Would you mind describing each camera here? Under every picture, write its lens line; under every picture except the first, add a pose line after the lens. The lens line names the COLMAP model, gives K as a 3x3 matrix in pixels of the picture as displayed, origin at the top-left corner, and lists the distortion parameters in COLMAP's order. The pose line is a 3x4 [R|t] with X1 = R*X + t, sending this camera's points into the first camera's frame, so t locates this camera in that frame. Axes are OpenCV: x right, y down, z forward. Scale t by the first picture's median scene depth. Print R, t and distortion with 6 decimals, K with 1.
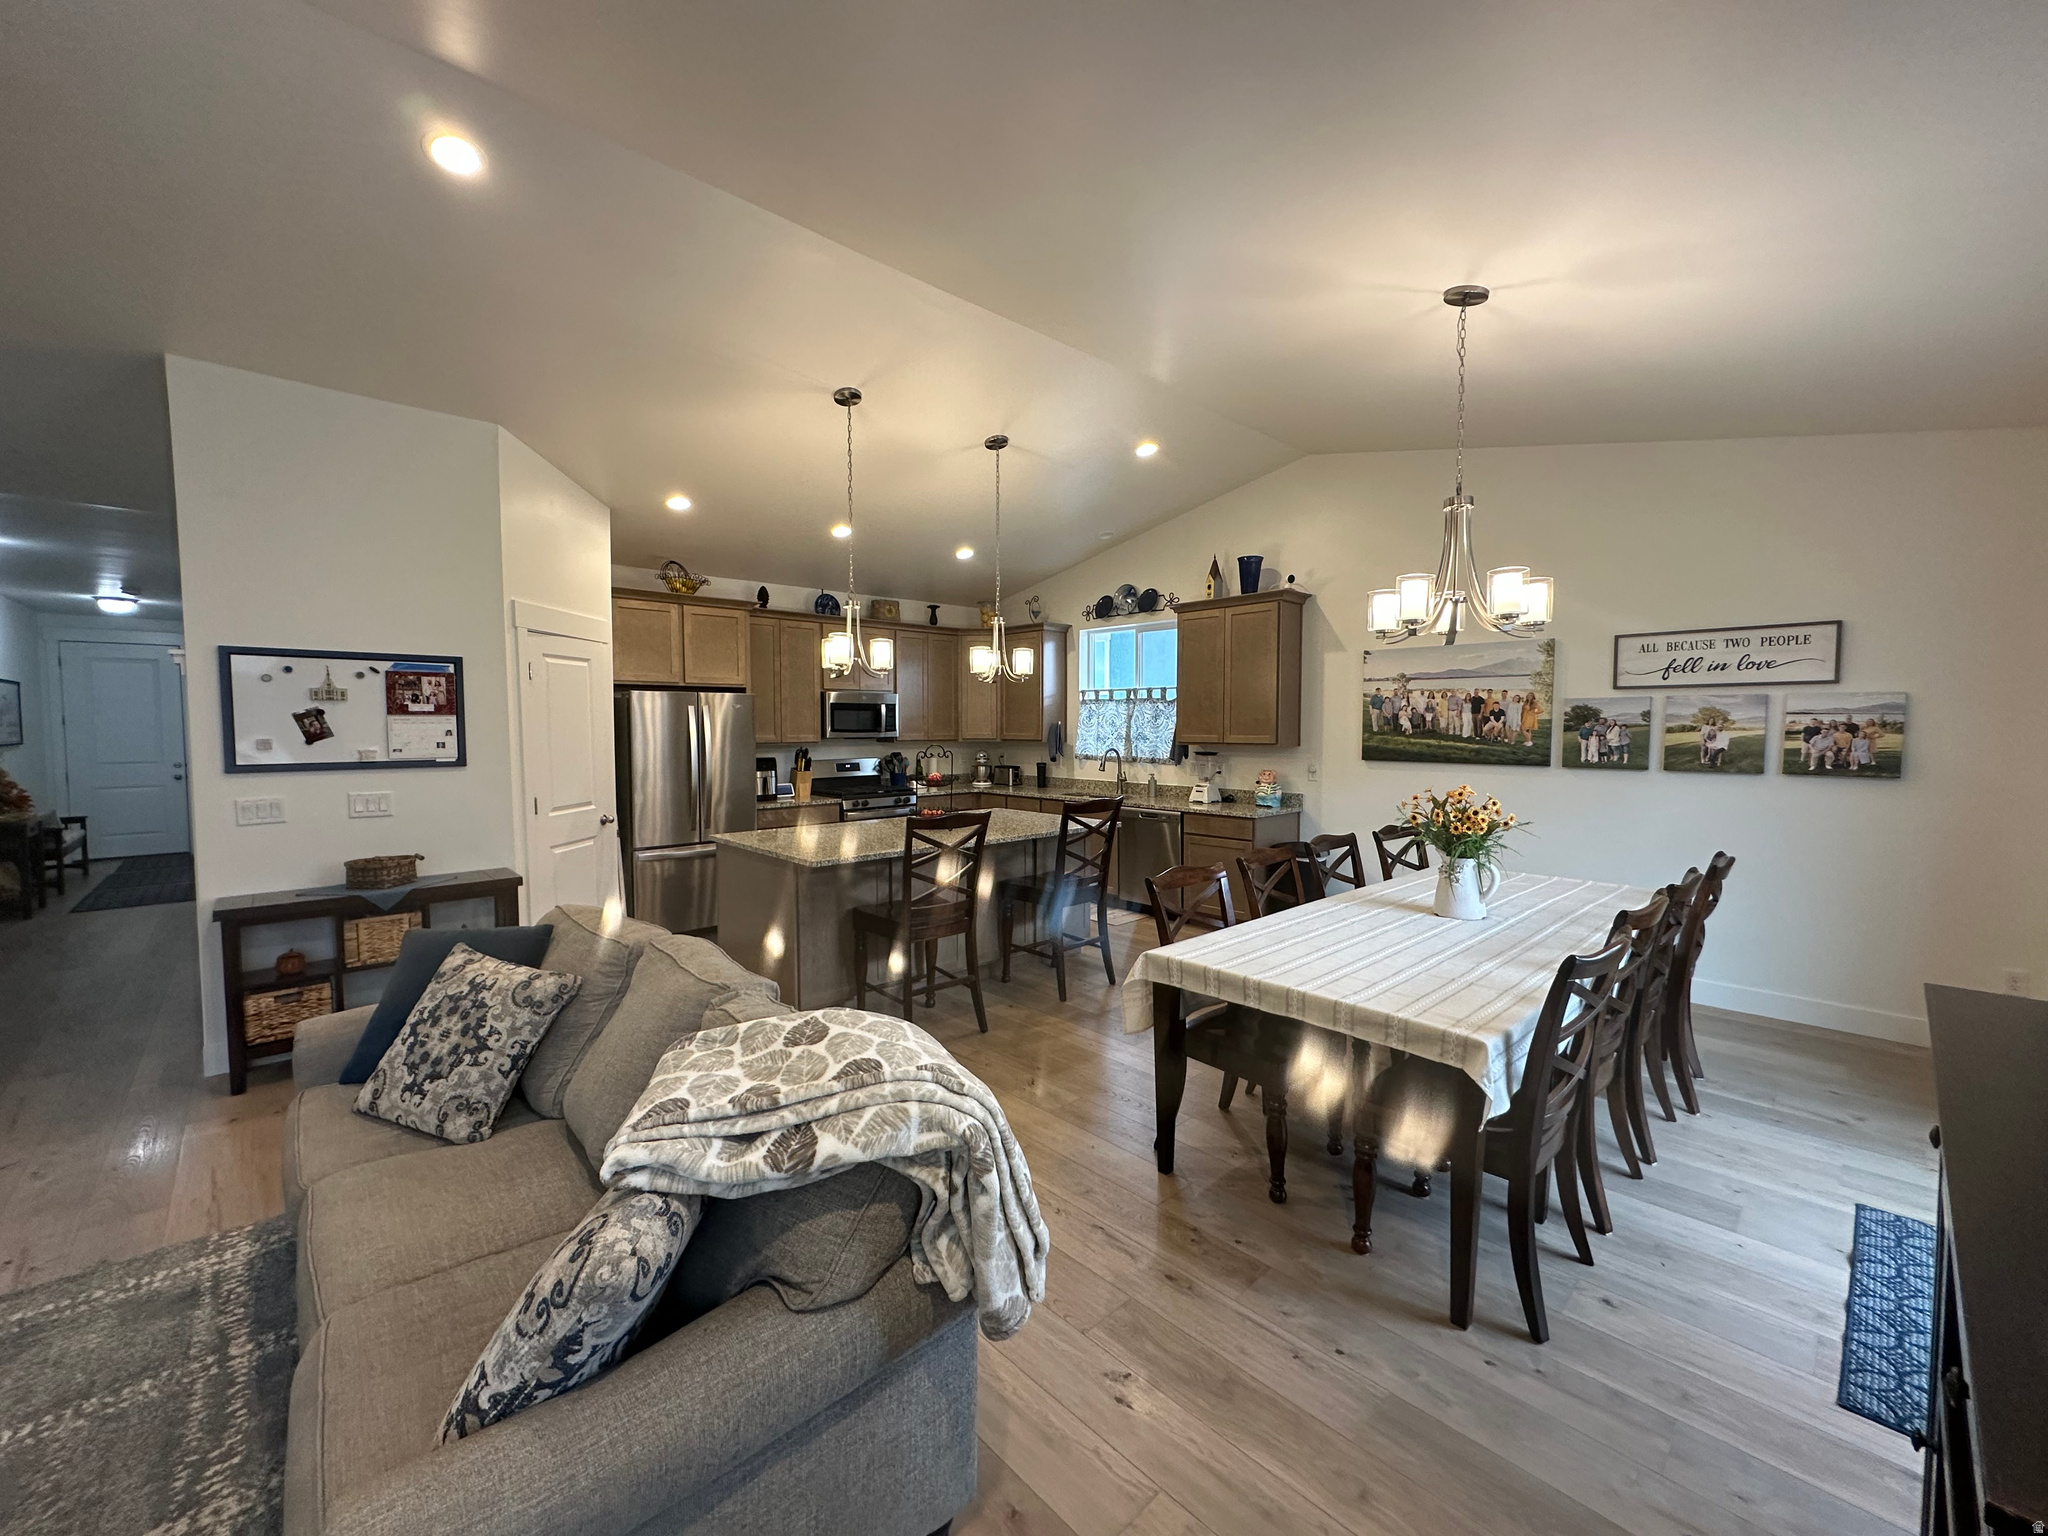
lens RADIAL K [[812.6, 0, 1023.8], [0, 812.6, 766.6], [0, 0, 1]] dist [-0.002843, 0.000110]
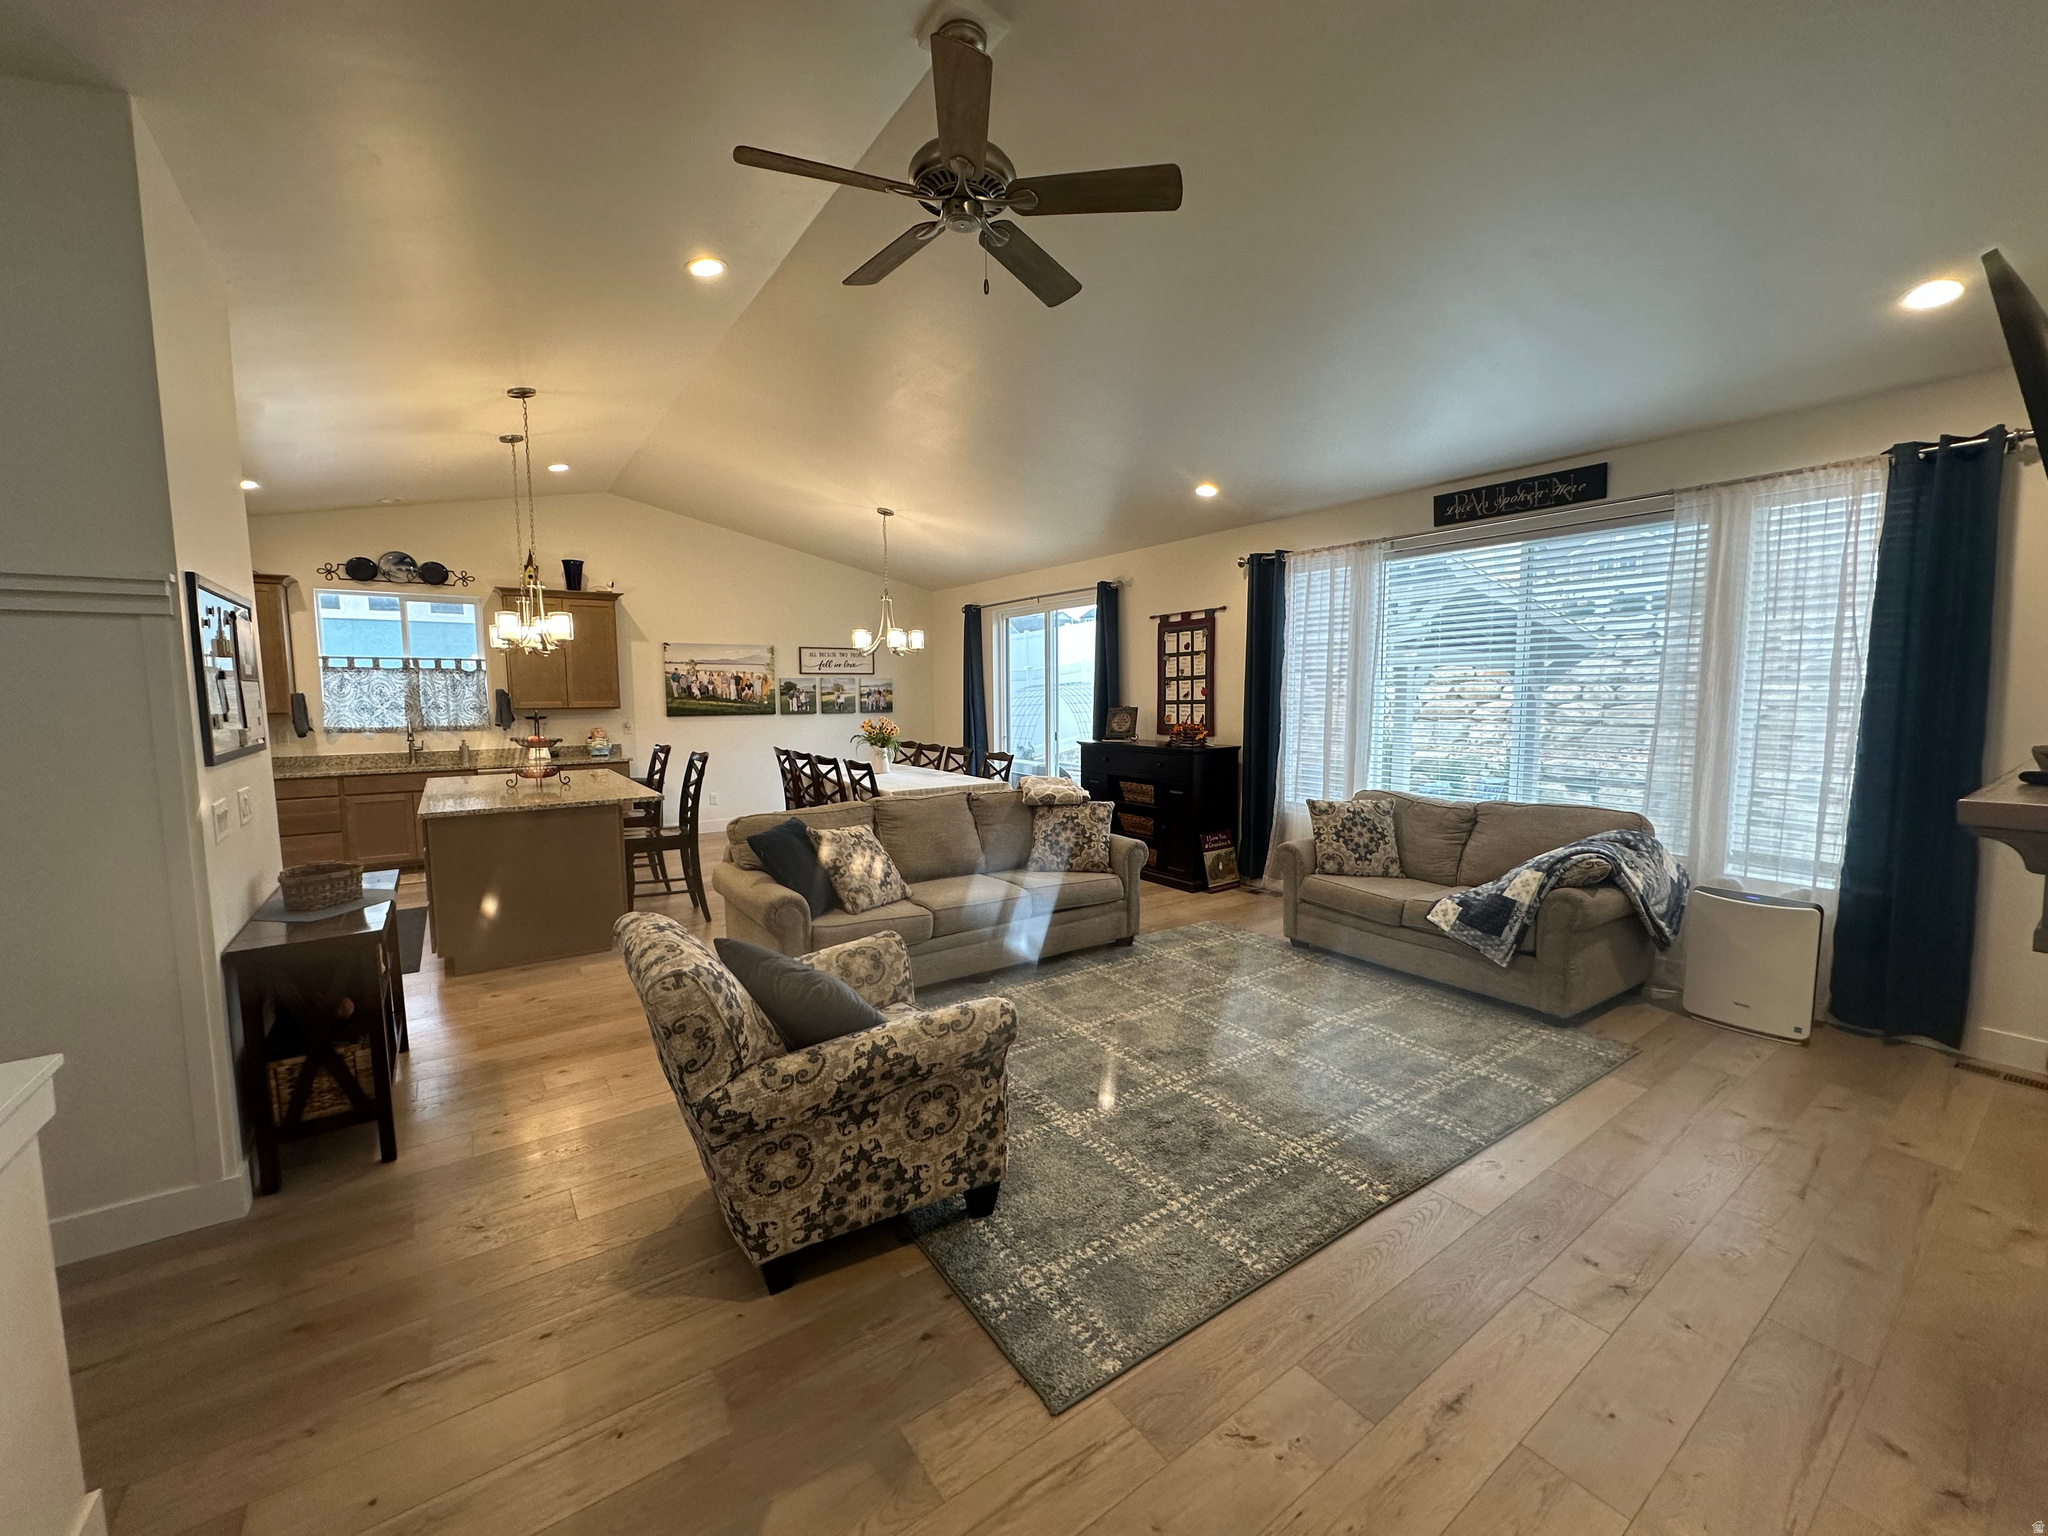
lens RADIAL K [[812.6, 0, 1019.8], [0, 812.6, 768.7], [0, 0, 1]] dist [-0.002843, 0.000110]
pose [[0.141373, -0.094495, 0.985436, -1.066539], [0.058096, 0.994510, 0.087030, -0.005527], [-0.988250, 0.044946, 0.146086, 0.168708]]
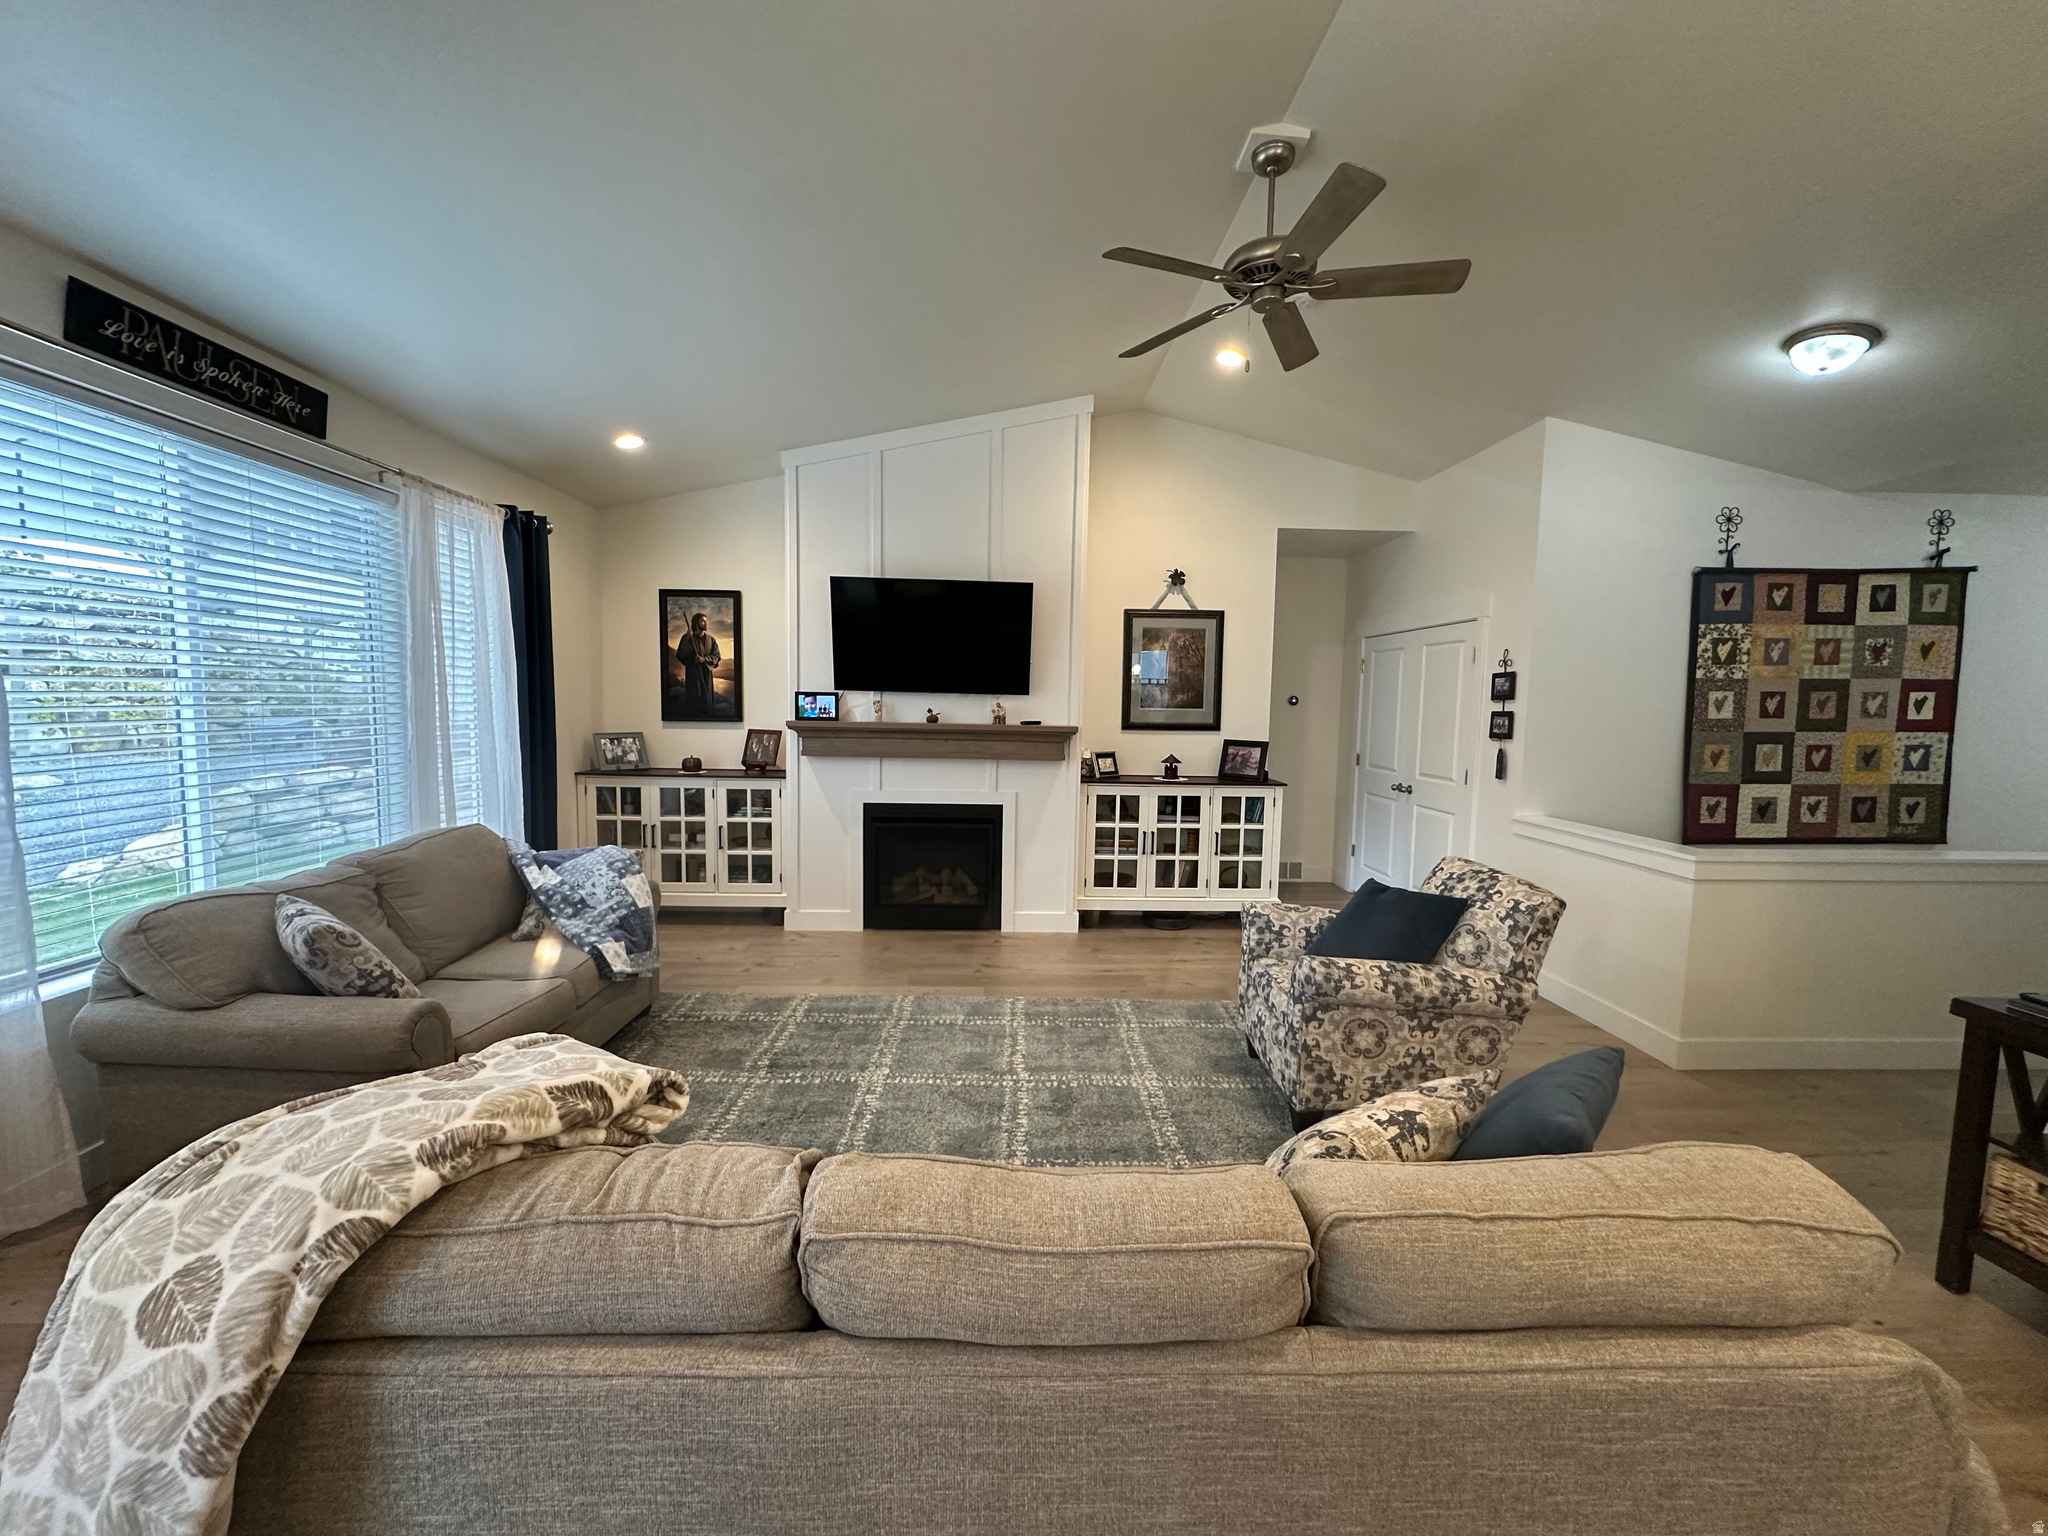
lens RADIAL K [[812.6, 0, 1023.9], [0, 812.6, 766.4], [0, 0, 1]] dist [-0.002843, 0.000110]
pose [[-0.658712, 0.051668, -0.750619, -0.018495], [-0.055721, 0.991550, 0.117151, -0.025627], [0.750329, 0.118994, -0.650267, 0.534774]]
